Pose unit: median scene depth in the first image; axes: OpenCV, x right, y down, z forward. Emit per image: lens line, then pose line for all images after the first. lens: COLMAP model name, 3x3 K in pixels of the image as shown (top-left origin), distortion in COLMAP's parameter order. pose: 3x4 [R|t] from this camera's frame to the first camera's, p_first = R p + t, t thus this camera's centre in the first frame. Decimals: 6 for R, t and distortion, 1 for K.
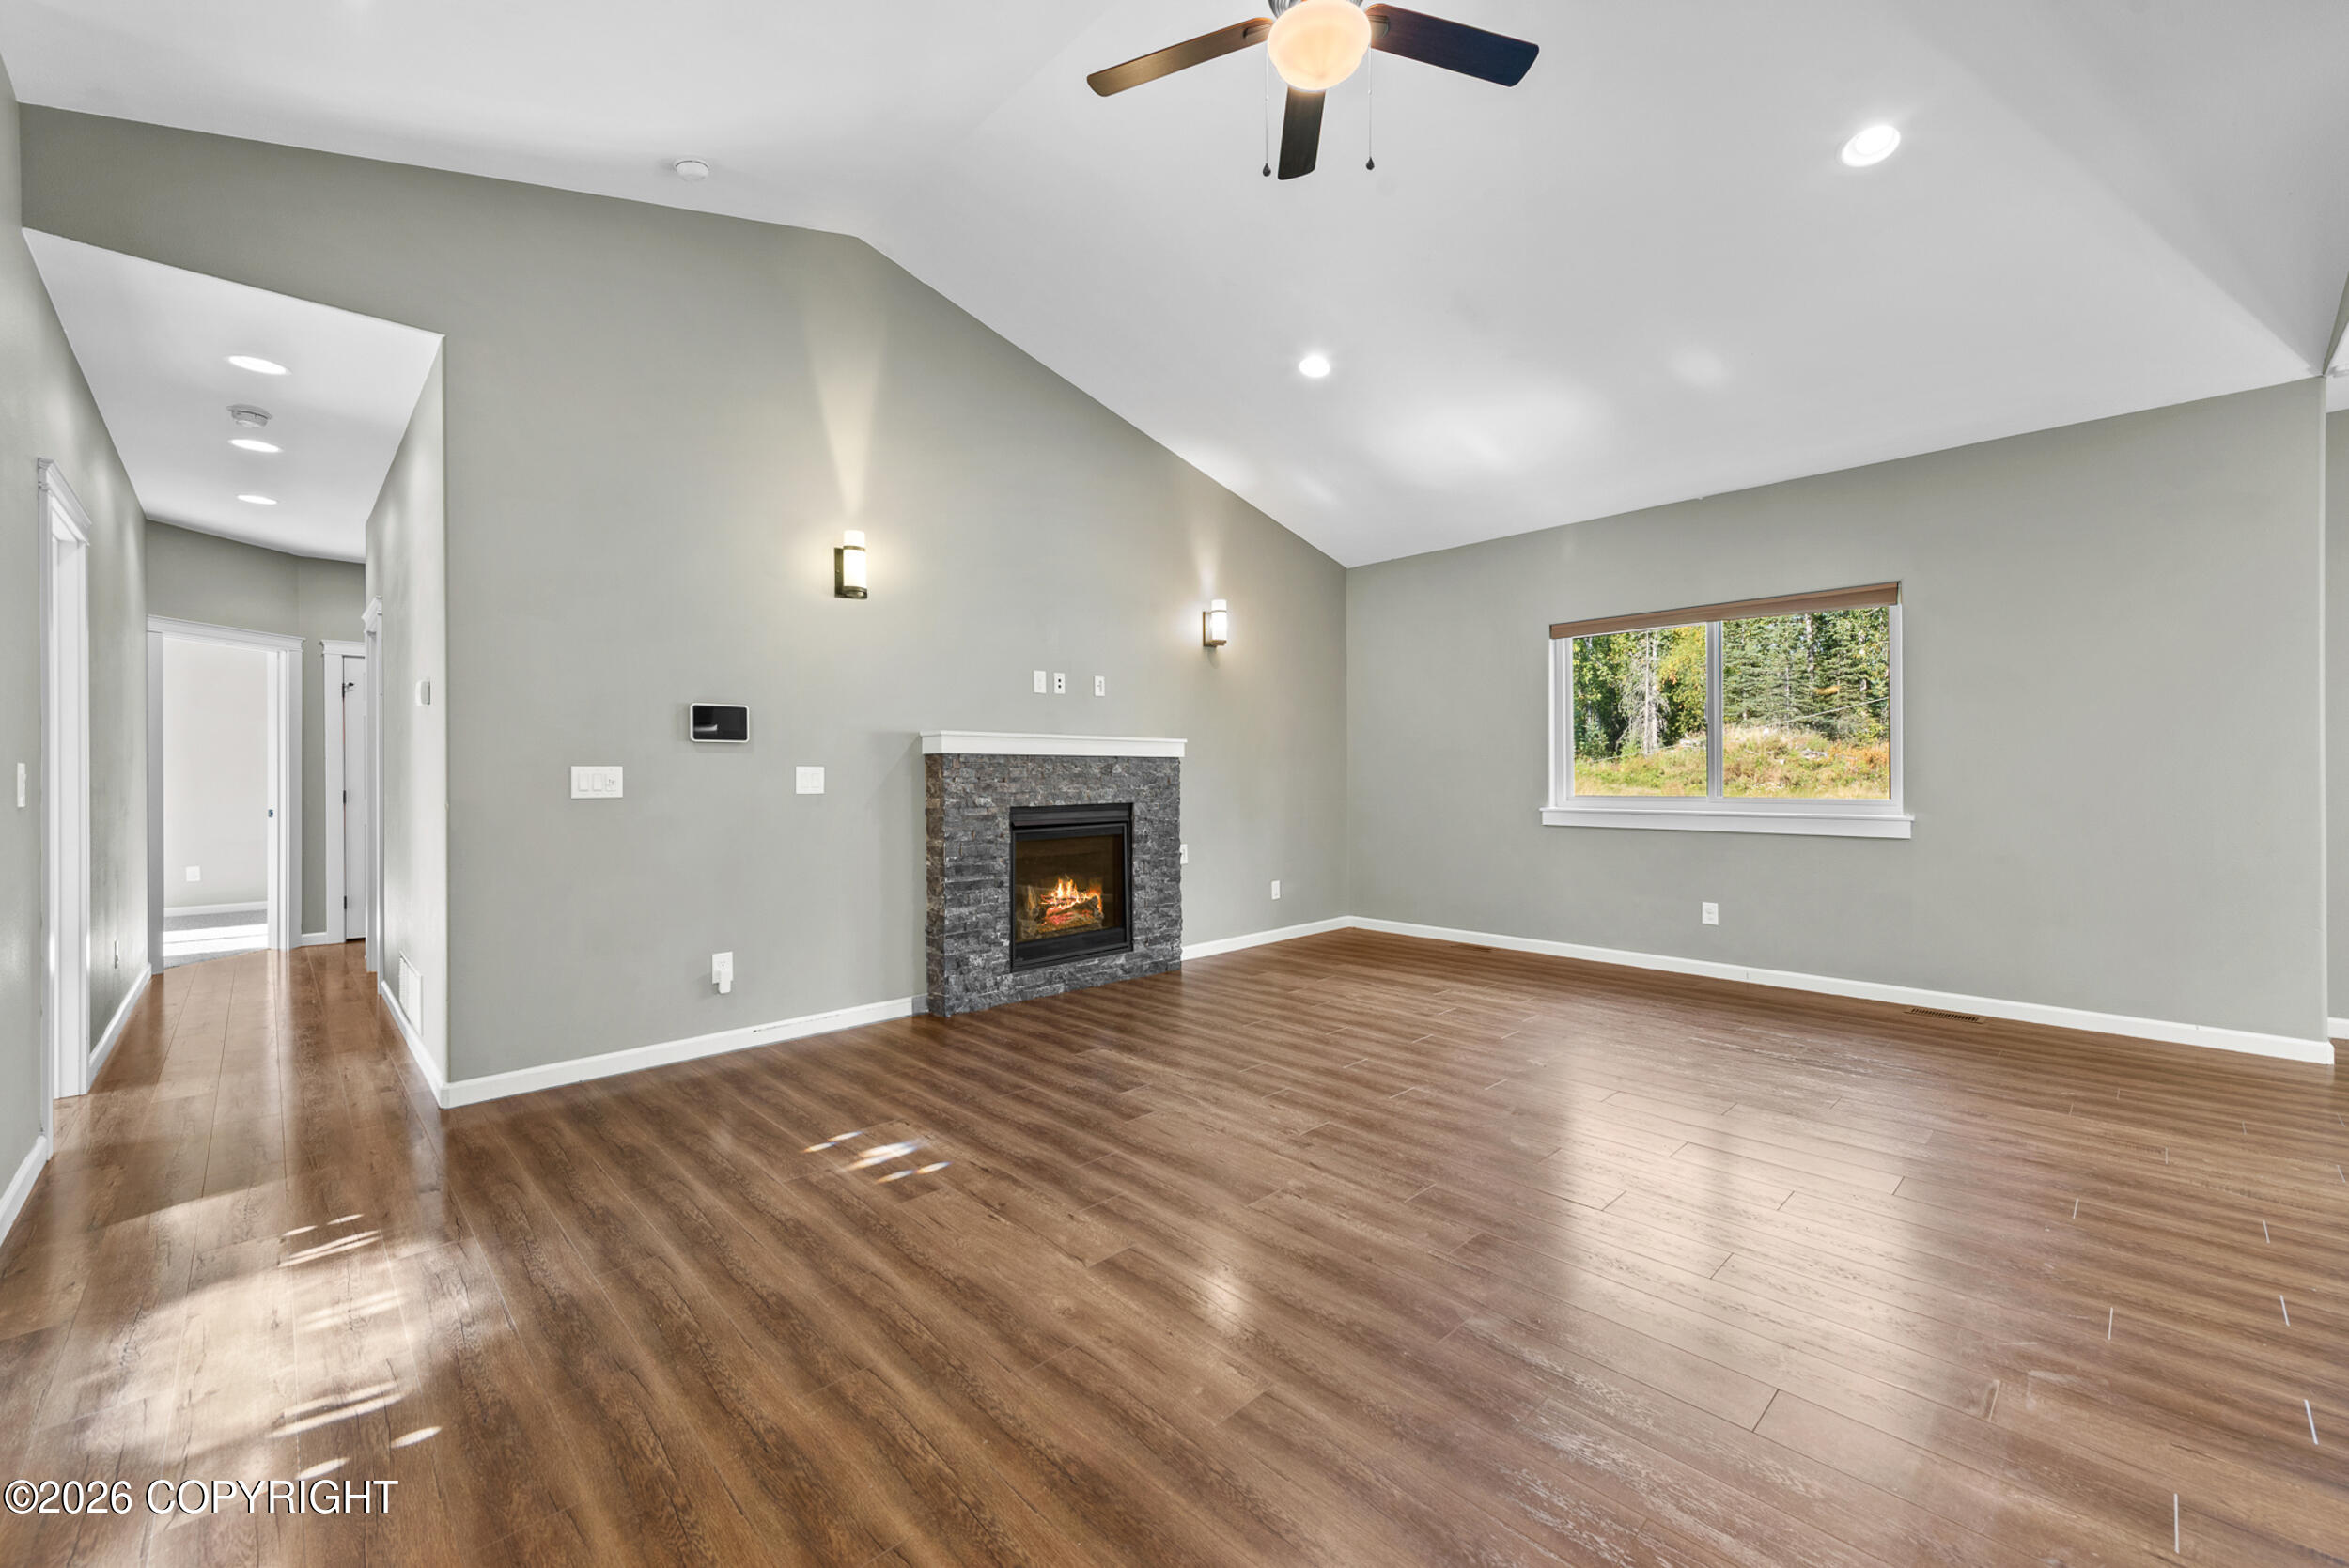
lens RADIAL K [[932.8, 0, 1198.2], [0, 932.8, 773.0], [0, 0, 1]] dist [0.002353, -0.000350]
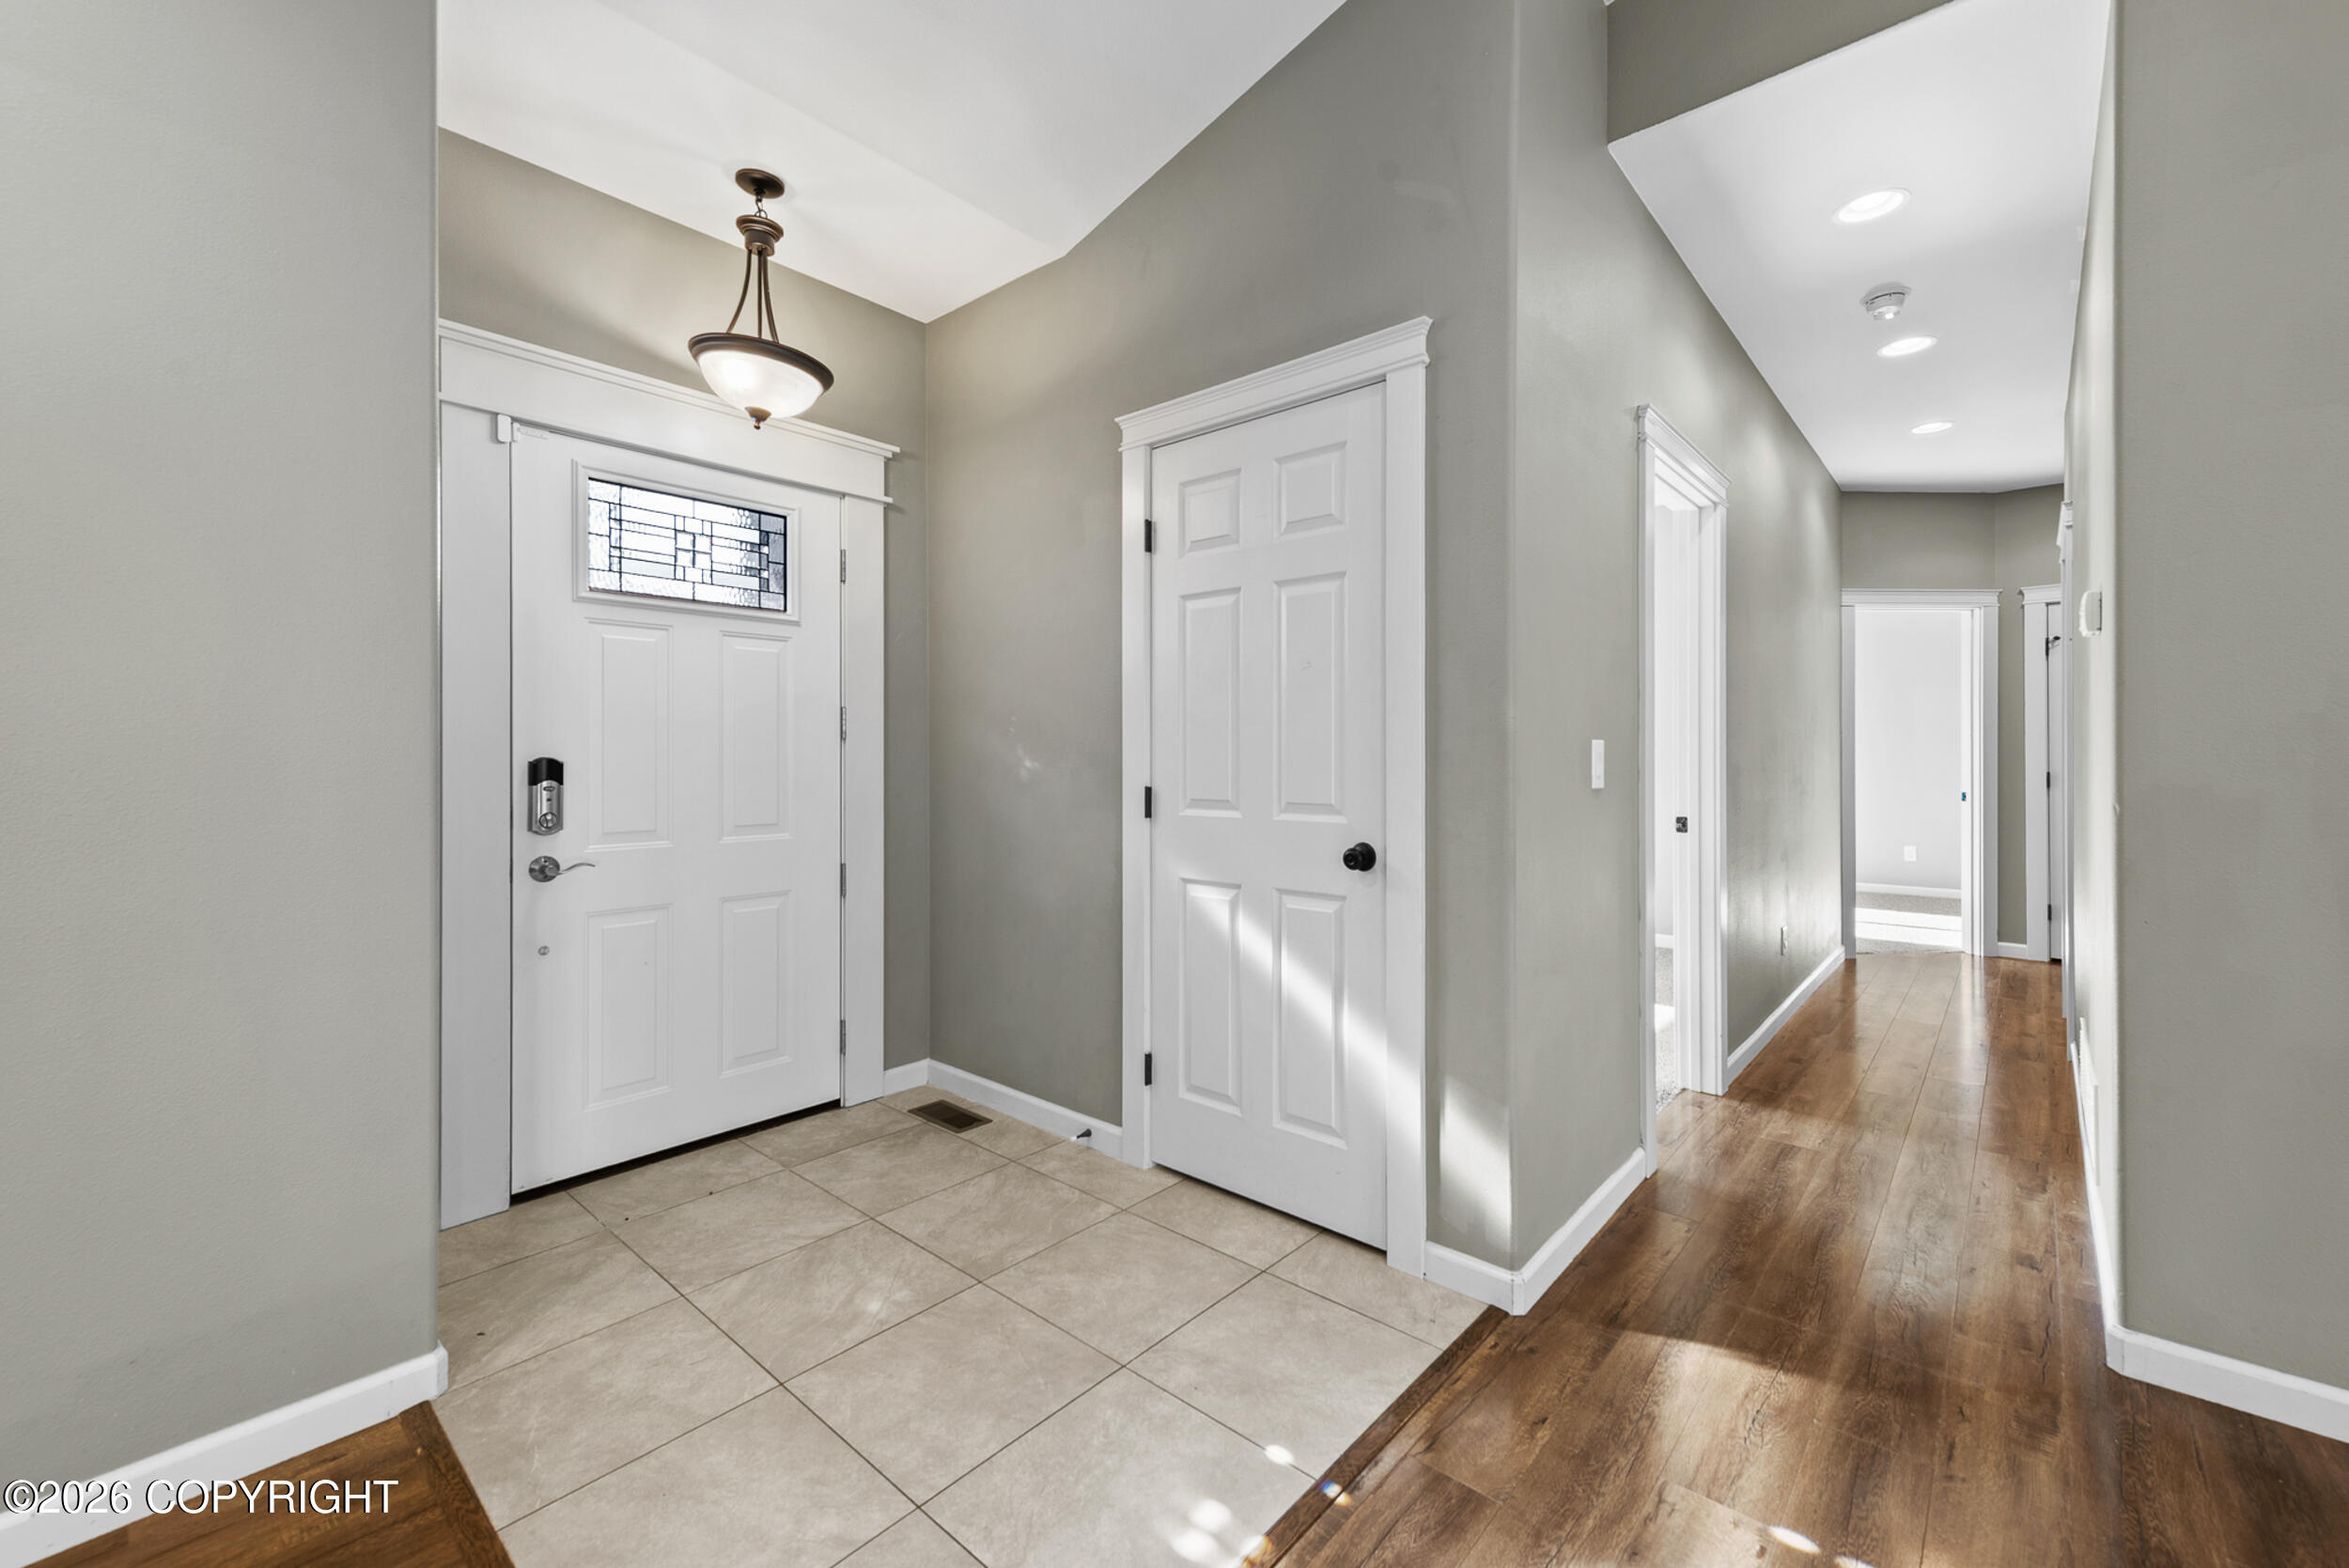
lens RADIAL K [[932.8, 0, 1182.6], [0, 932.8, 763.4], [0, 0, 1]] dist [0.002353, -0.000350]
pose [[0.048563, 0.010720, -0.998763, -0.193955], [0.003424, 0.999935, 0.010899, -0.000203], [0.998814, -0.003949, 0.048523, 0.284351]]
